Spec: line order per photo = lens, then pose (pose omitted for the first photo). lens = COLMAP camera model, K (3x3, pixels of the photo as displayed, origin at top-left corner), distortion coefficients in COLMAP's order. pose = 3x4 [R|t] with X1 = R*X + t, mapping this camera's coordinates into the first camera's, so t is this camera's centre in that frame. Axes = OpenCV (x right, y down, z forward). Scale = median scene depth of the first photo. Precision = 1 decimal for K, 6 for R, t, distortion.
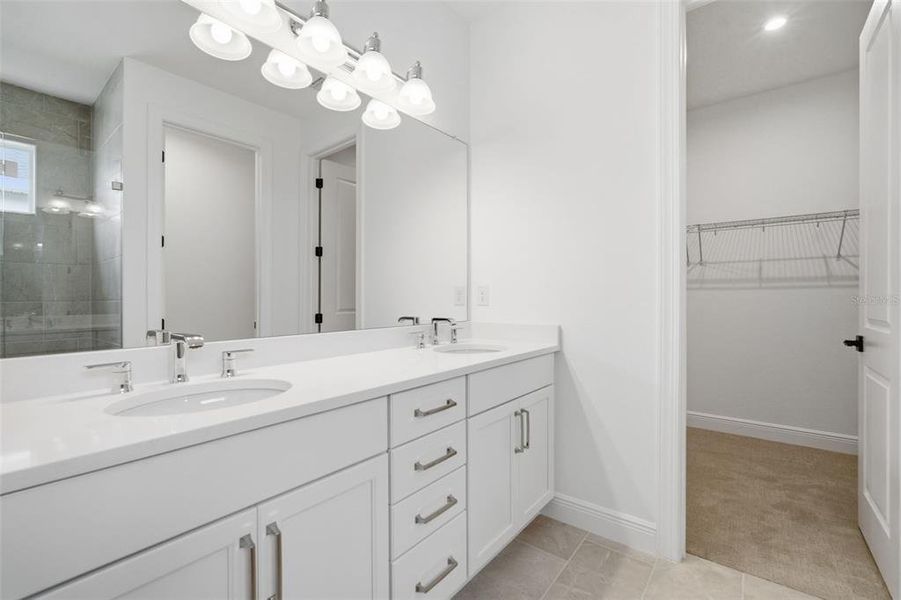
lens RADIAL K [[394.3, 0, 450.5], [0, 394.3, 300.0], [0, 0, 1]] dist [-0.008280, -0.000179]
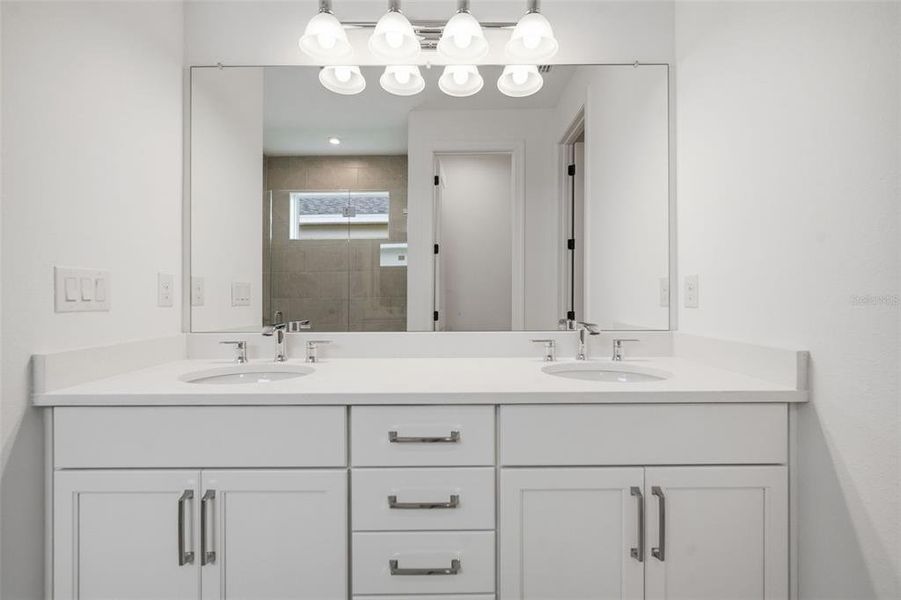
lens RADIAL K [[400.0, 0, 447.7], [0, 400.0, 293.0], [0, 0, 1]] dist [-0.005397, -0.000318]
pose [[0.626401, -0.004748, -0.779486, 0.410282], [-0.000111, 0.999981, -0.006180, -0.005400], [0.779501, 0.003957, 0.626389, 0.357857]]
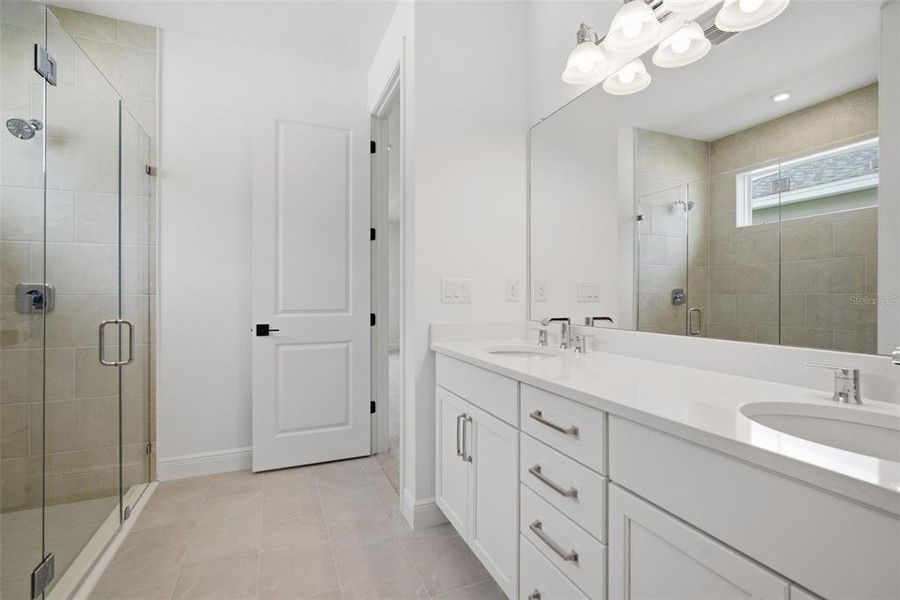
lens RADIAL K [[411.5, 0, 450.7], [0, 411.5, 290.5], [0, 0, 1]] dist [-0.002349, -0.000155]
pose [[-0.482340, -0.000998, -0.875984, 0.576568], [0.007943, 0.999953, -0.005512, -0.009157], [0.875948, -0.009617, -0.482310, 0.827454]]
